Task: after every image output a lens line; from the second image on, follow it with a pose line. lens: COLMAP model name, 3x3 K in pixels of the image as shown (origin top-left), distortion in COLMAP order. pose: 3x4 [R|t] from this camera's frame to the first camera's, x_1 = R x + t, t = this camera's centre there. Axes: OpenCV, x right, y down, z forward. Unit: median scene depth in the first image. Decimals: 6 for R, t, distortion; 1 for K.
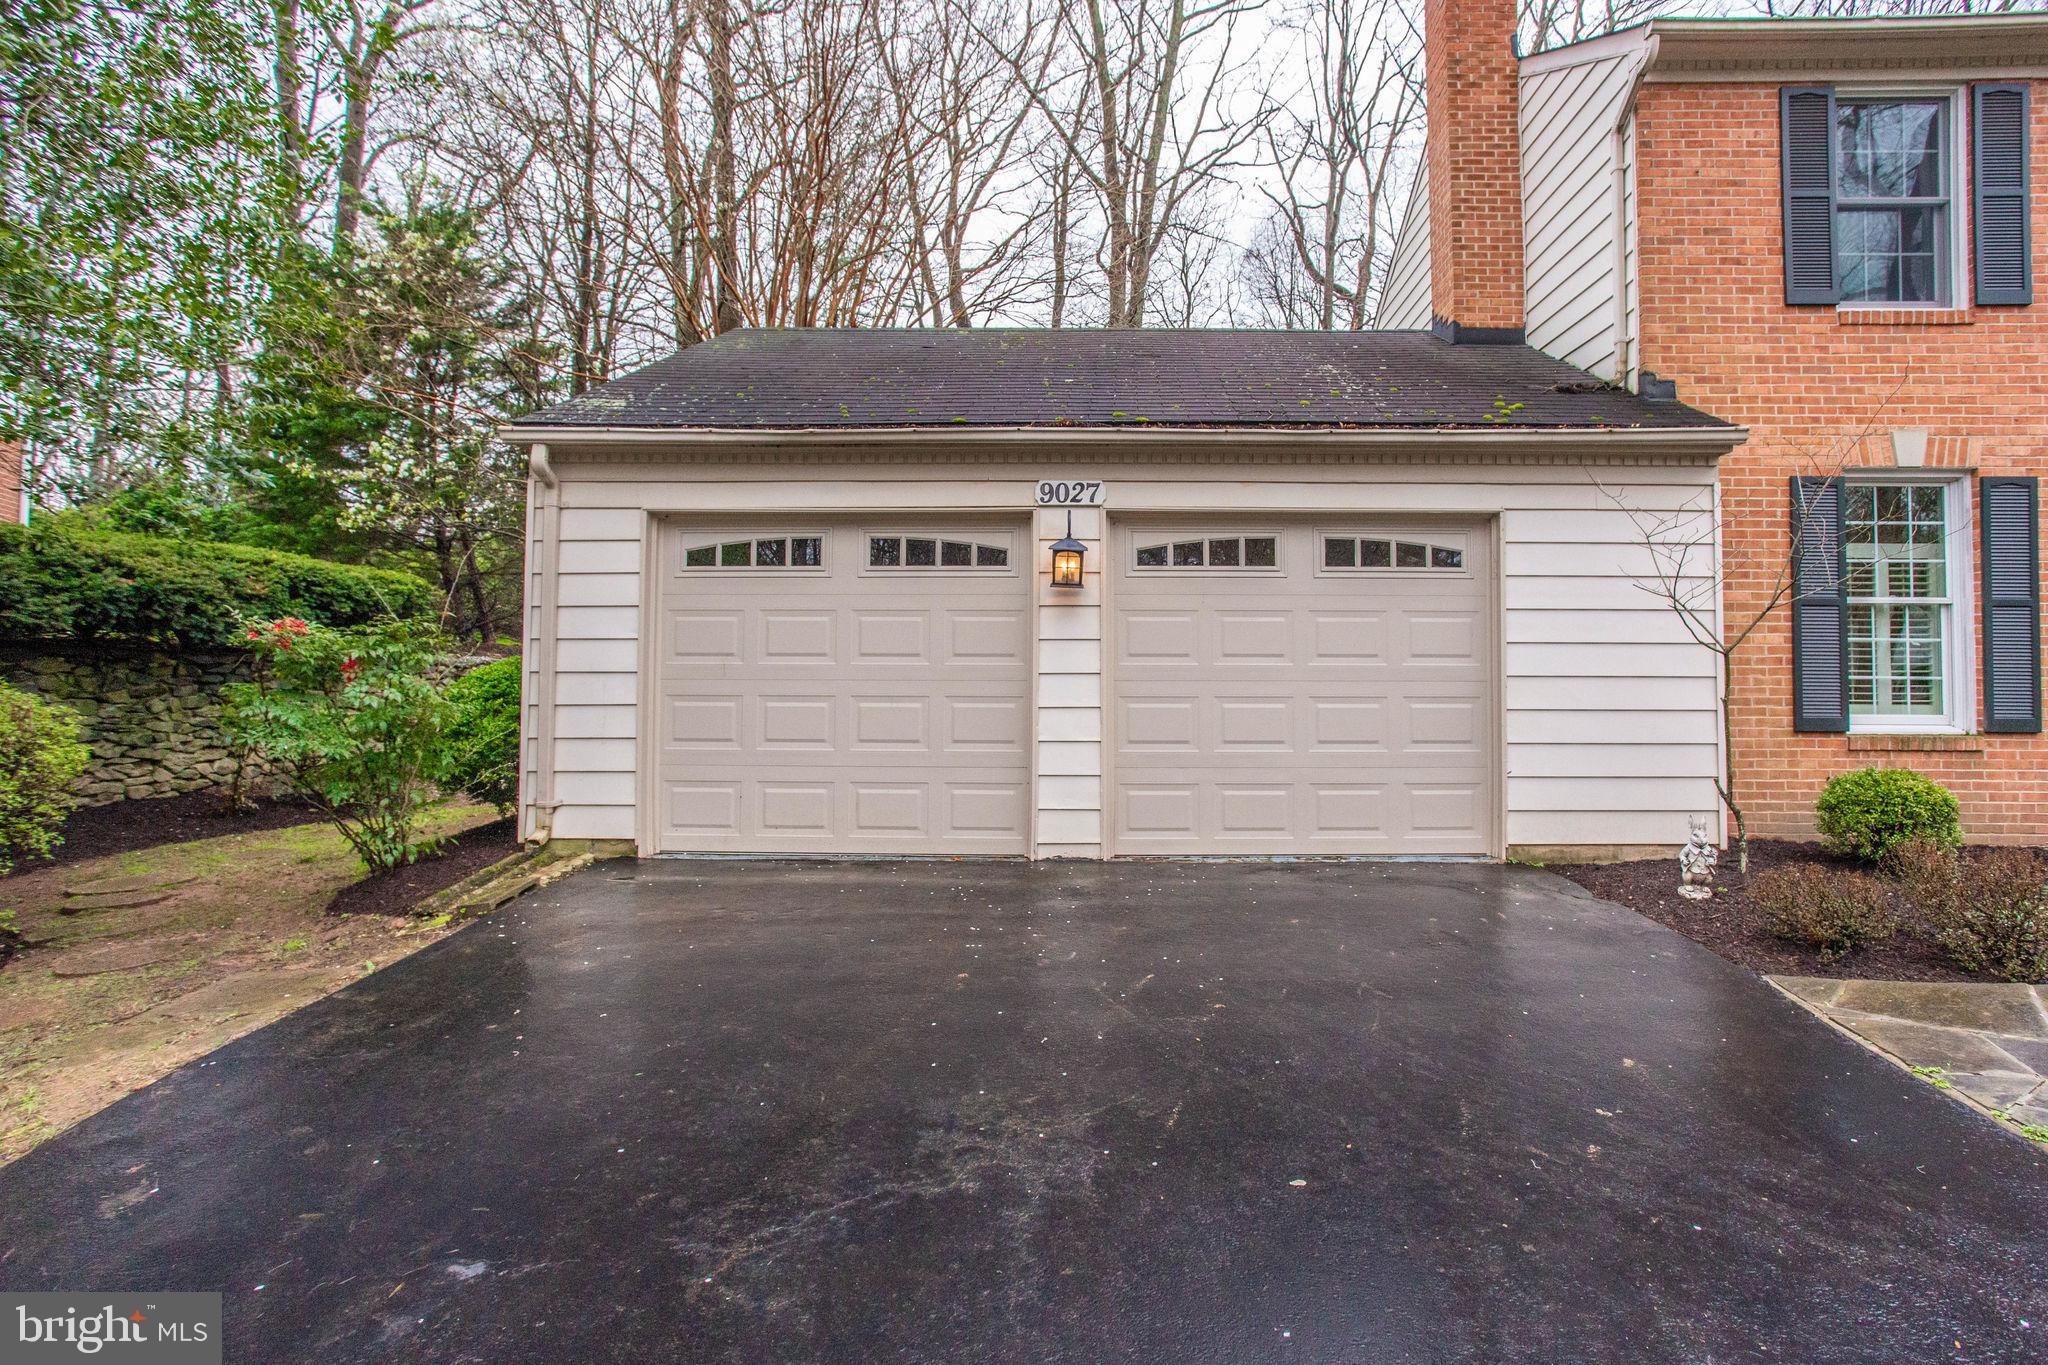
lens RADIAL K [[1054.3, 0, 1109.0], [0, 1054.3, 646.3], [0, 0, 1]] dist [-0.063459, 0.049071]
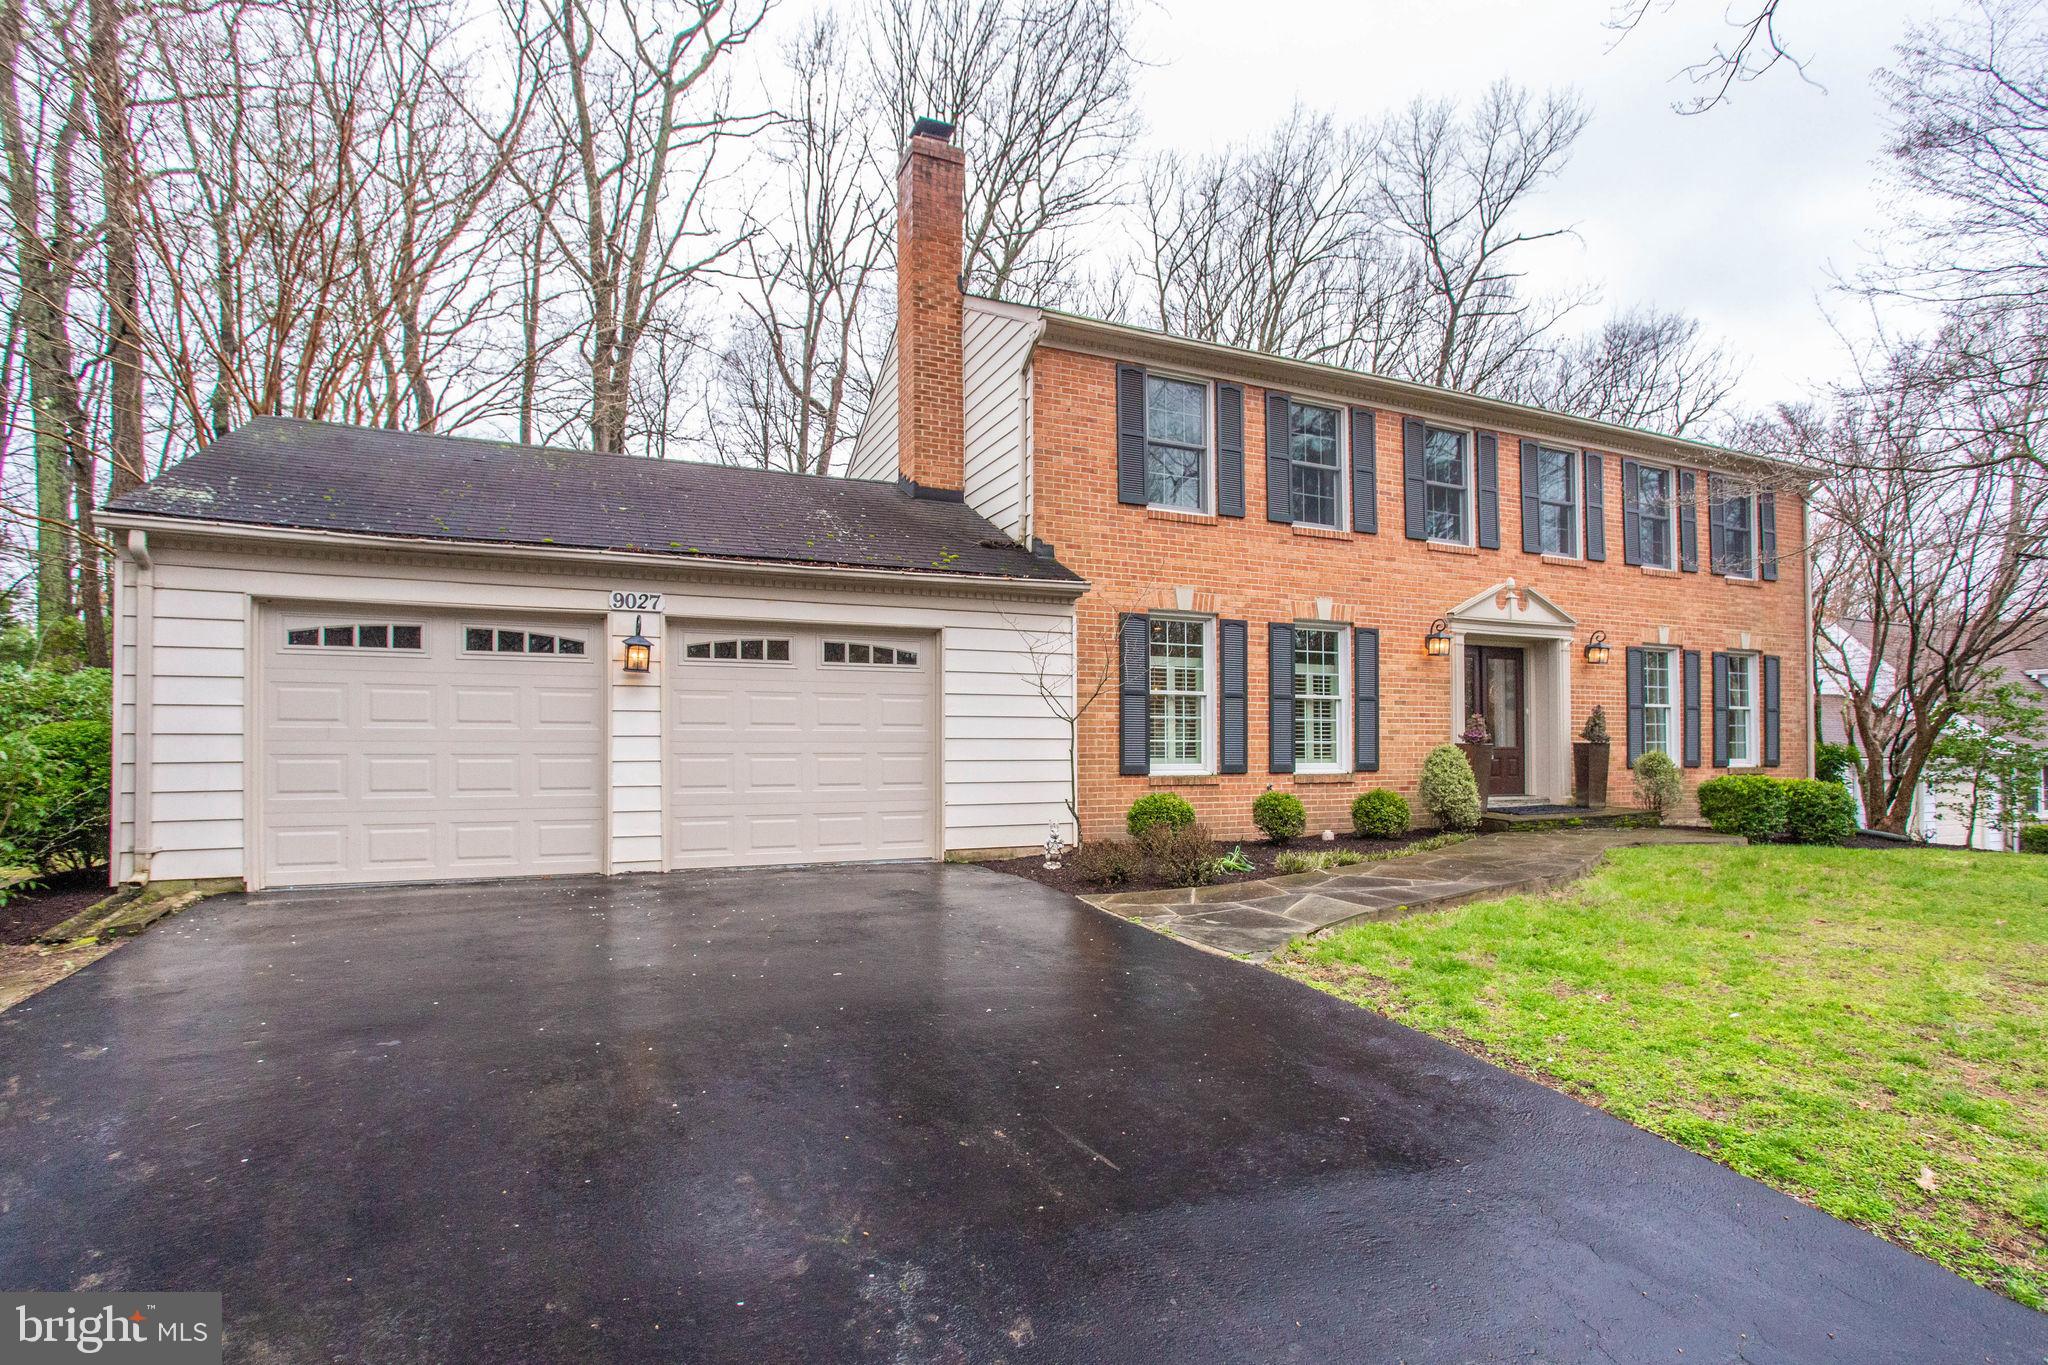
lens RADIAL K [[979.9, 0, 1023.4], [0, 979.9, 688.8], [0, 0, 1]] dist [-0.044103, 0.028710]
pose [[0.908045, 0.019568, 0.418415, -0.097039], [-0.001261, 0.999031, -0.043985, 0.017517], [-0.418871, 0.039413, 0.907190, -0.294592]]
